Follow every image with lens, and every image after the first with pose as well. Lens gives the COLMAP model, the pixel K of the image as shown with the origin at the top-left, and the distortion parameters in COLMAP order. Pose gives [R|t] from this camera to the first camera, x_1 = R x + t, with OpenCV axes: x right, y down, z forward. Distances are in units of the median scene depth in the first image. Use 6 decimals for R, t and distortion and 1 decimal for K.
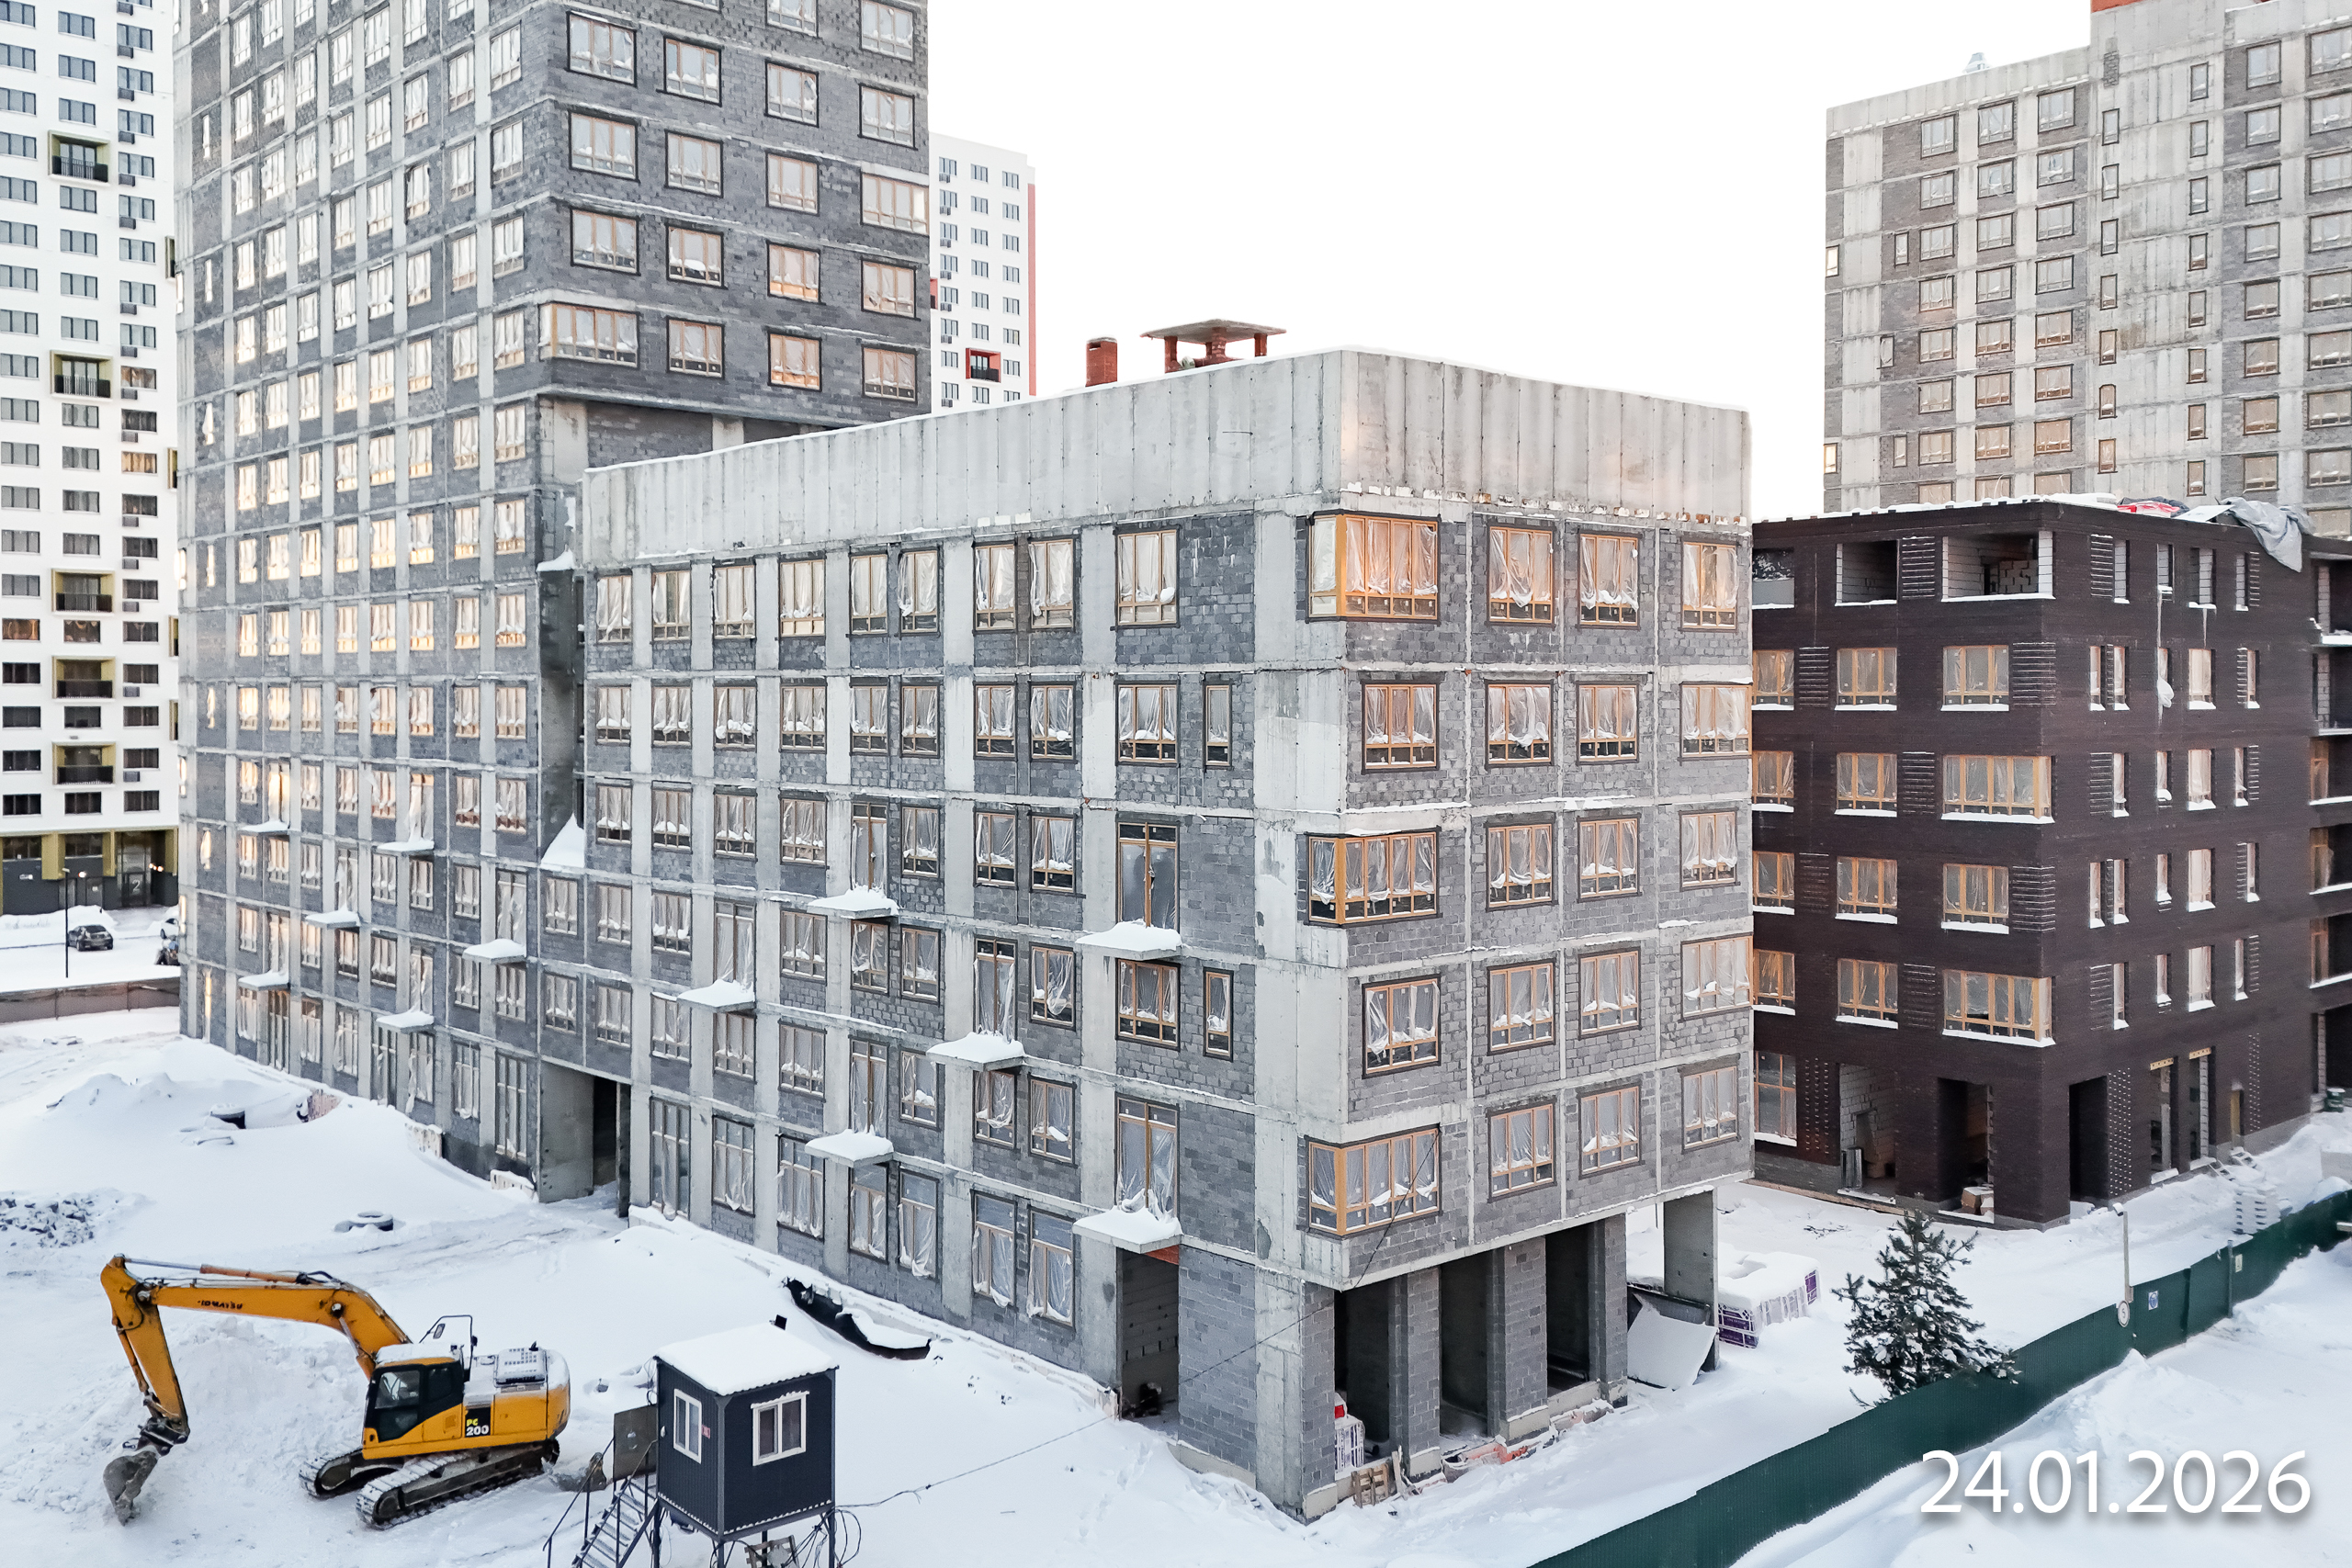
lens RADIAL K [[2021.1, 0, 1181.3], [0, 2021.1, 703.2], [0, 0, 1]] dist [0.121690, -0.137021]
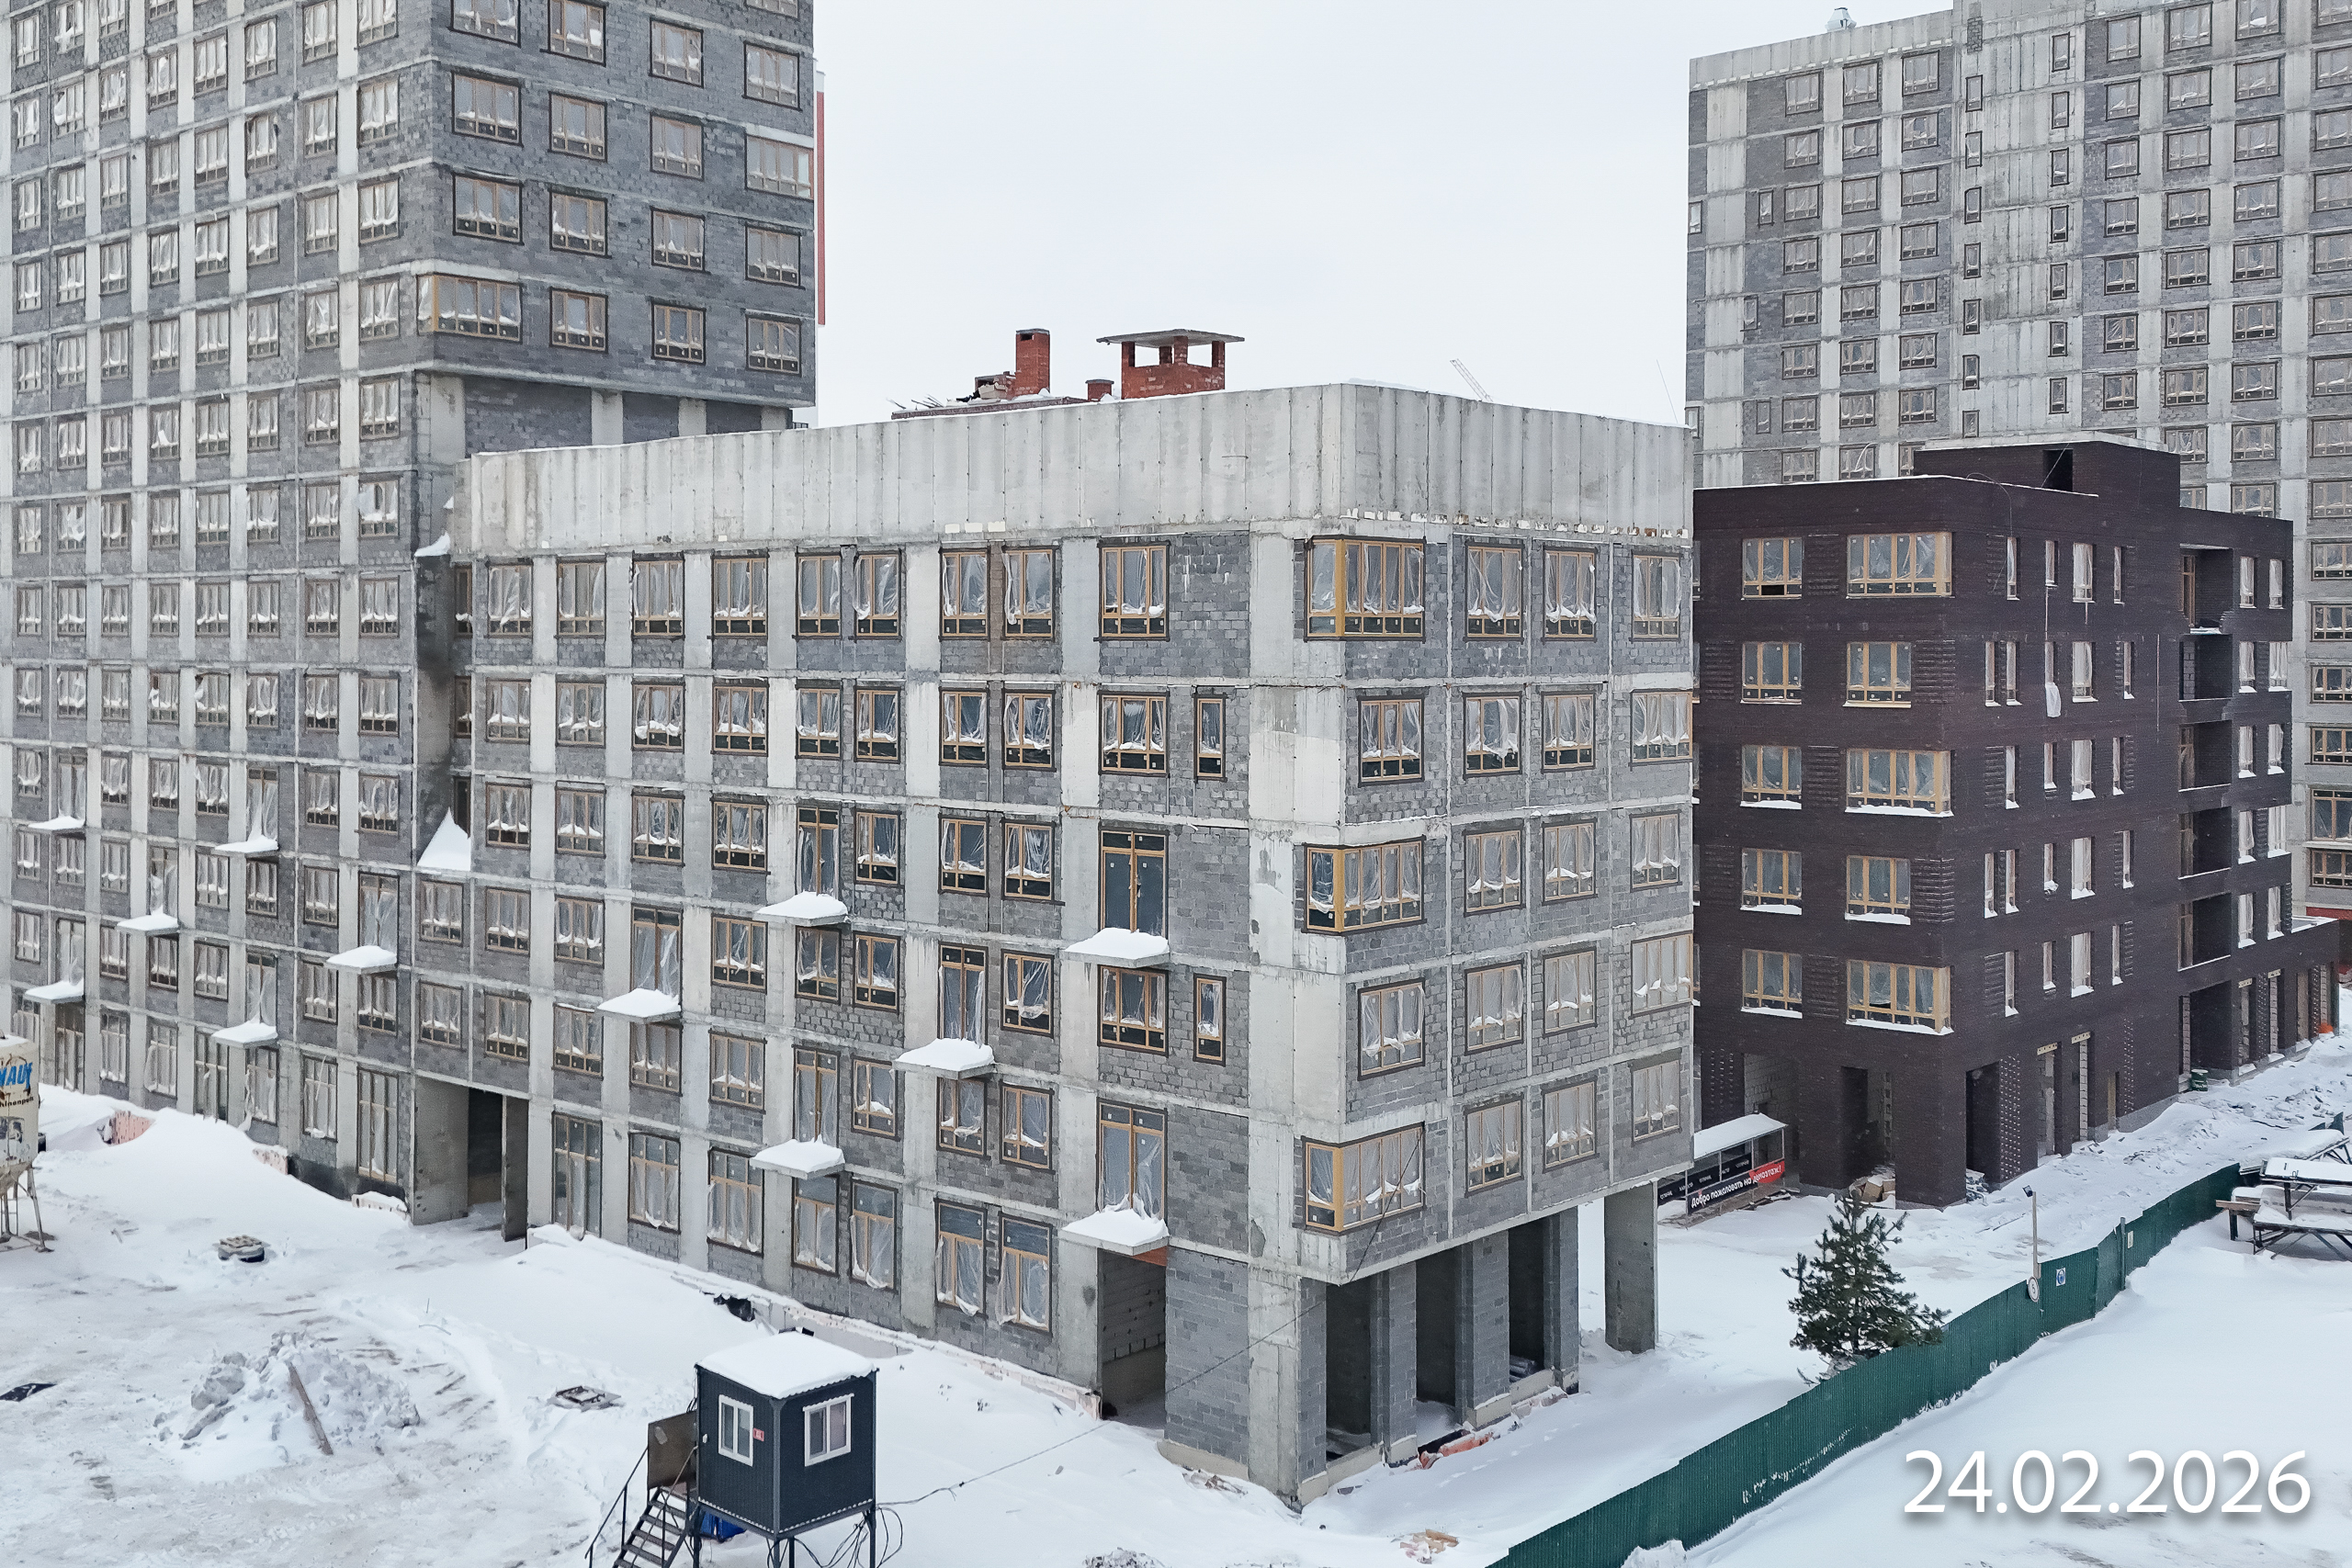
lens RADIAL K [[2295.8, 0, 1176.4], [0, 2295.8, 645.0], [0, 0, 1]] dist [0.119284, -0.192938]
pose [[0.994183, 0.002649, 0.107671, -0.078089], [-0.002247, 0.999990, -0.003858, -0.019875], [-0.107680, 0.003594, 0.994179, -0.099208]]
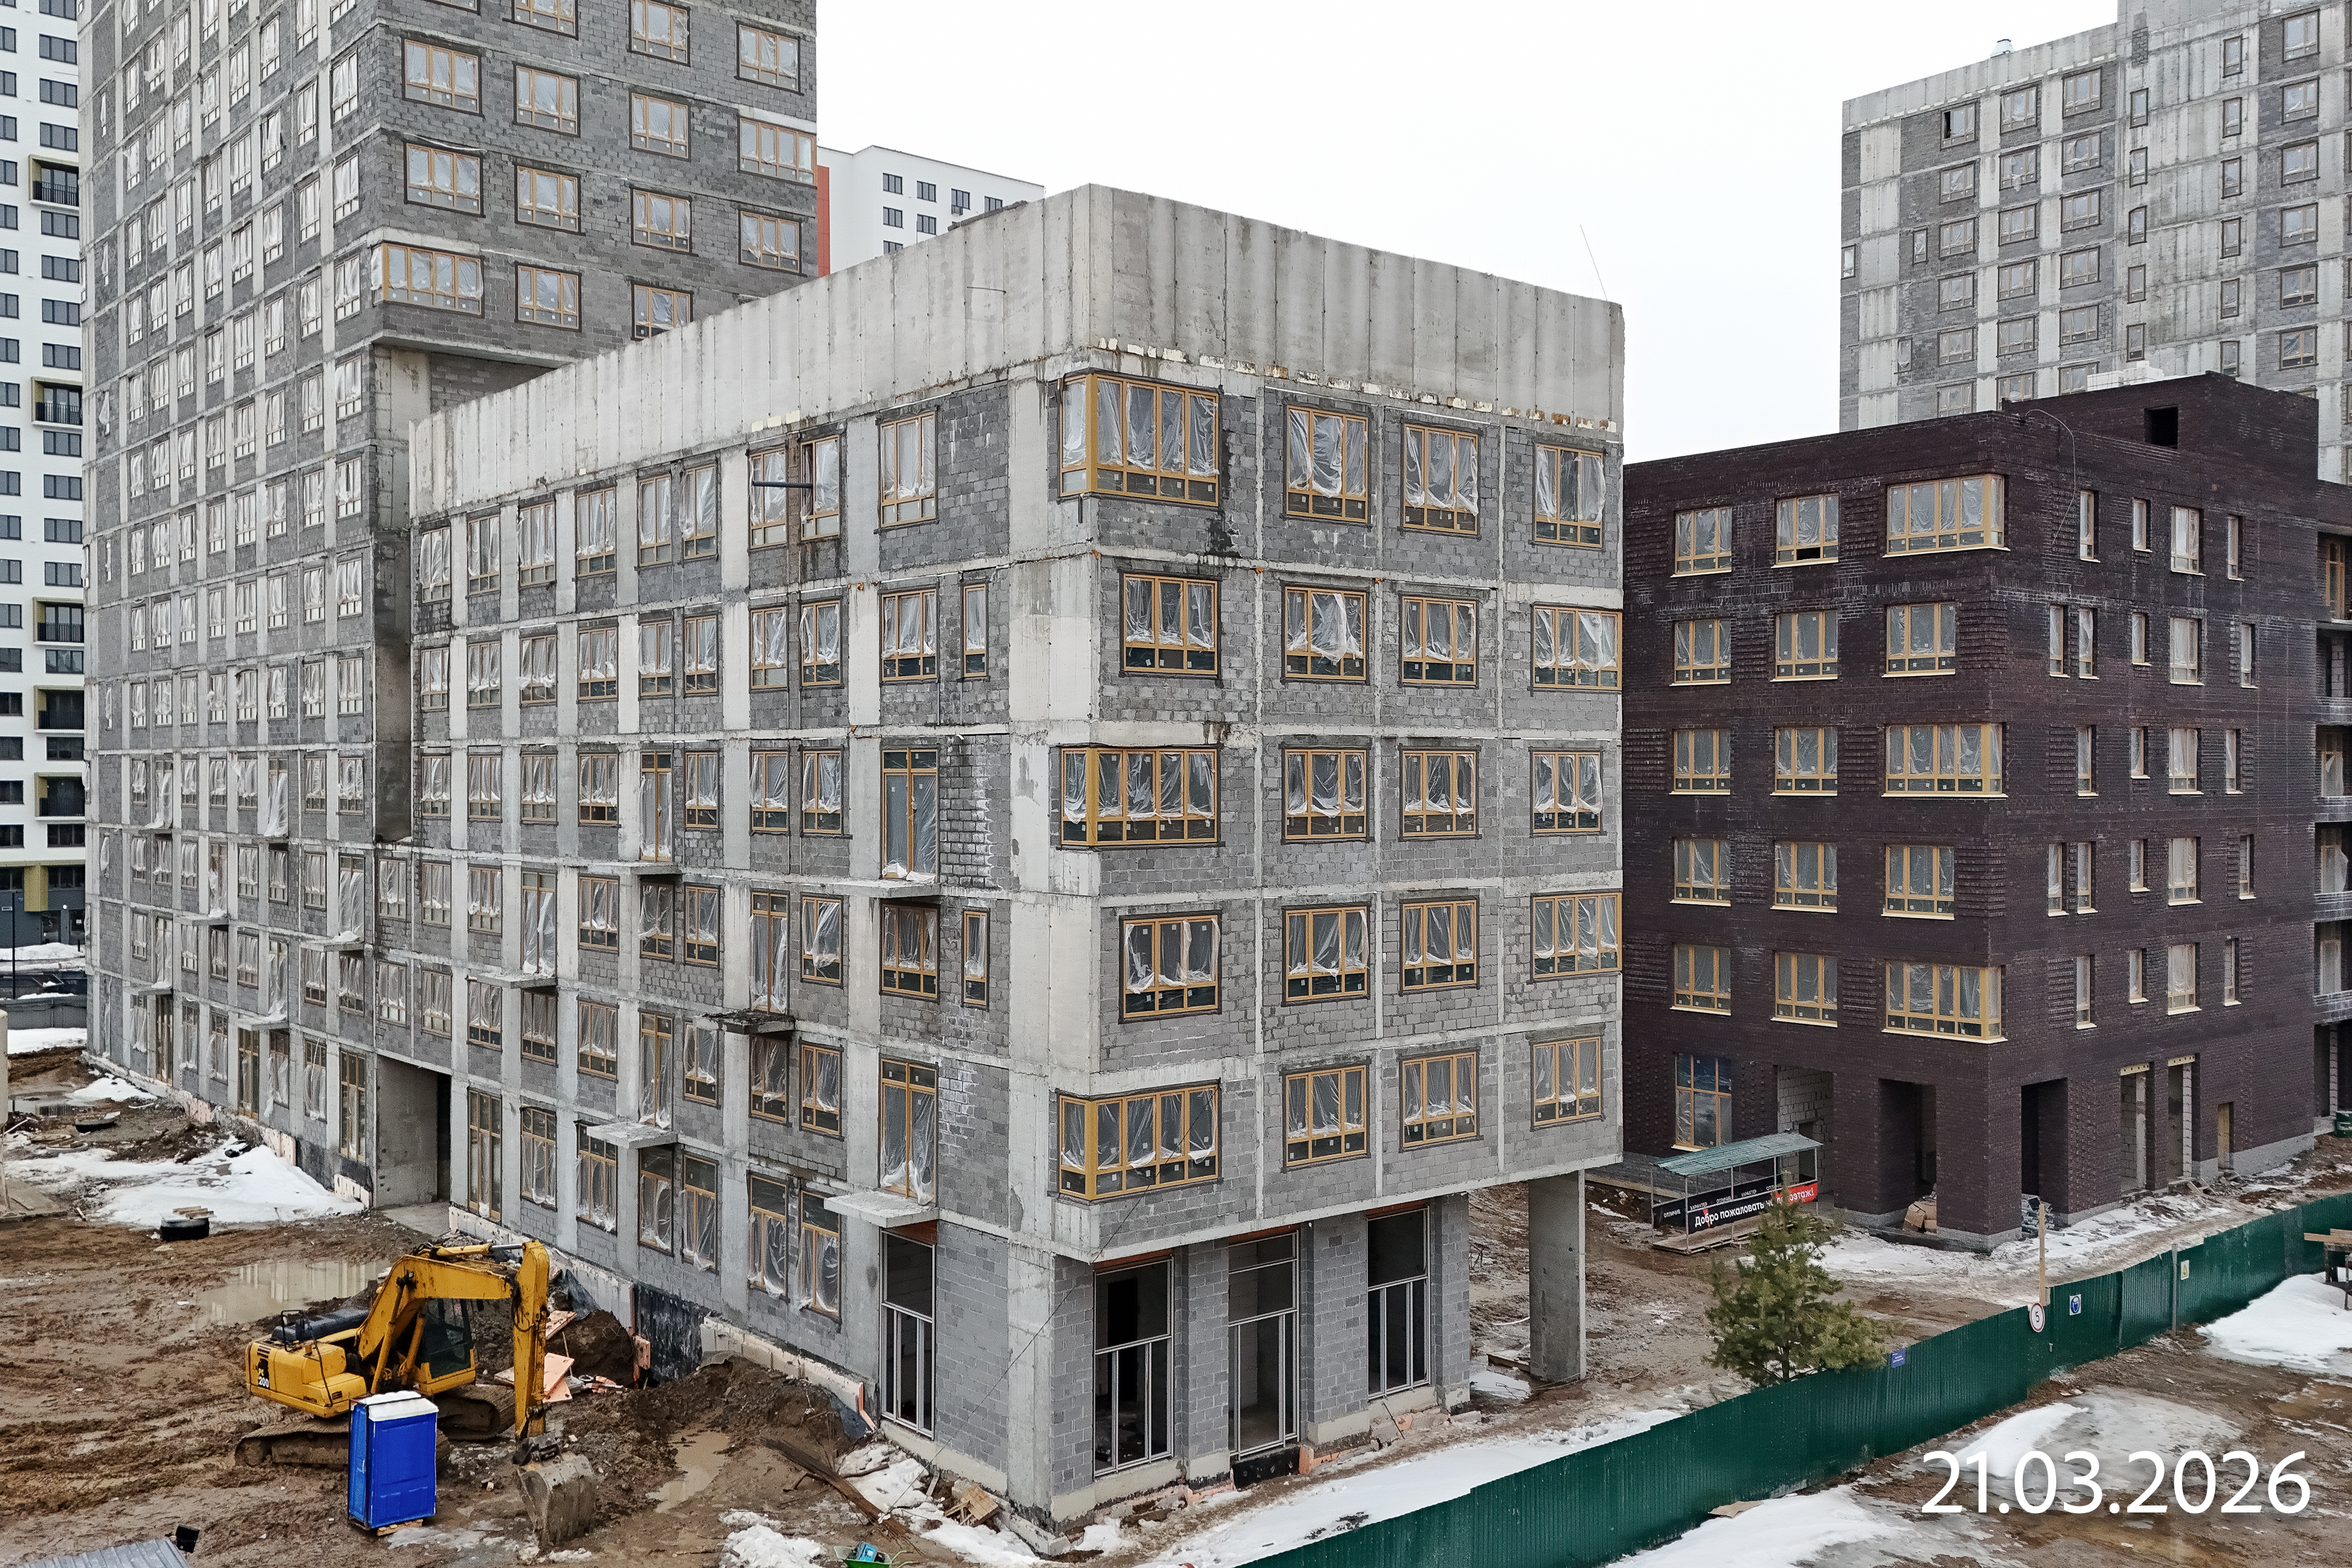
lens RADIAL K [[2026.5, 0, 1179.2], [0, 2026.5, 790.7], [0, 0, 1]] dist [0.087352, -0.087350]
pose [[0.999178, 0.001014, -0.040531, 0.089551], [-0.000850, 0.999991, 0.004041, 0.048128], [0.040534, -0.004003, 0.999170, 0.075337]]
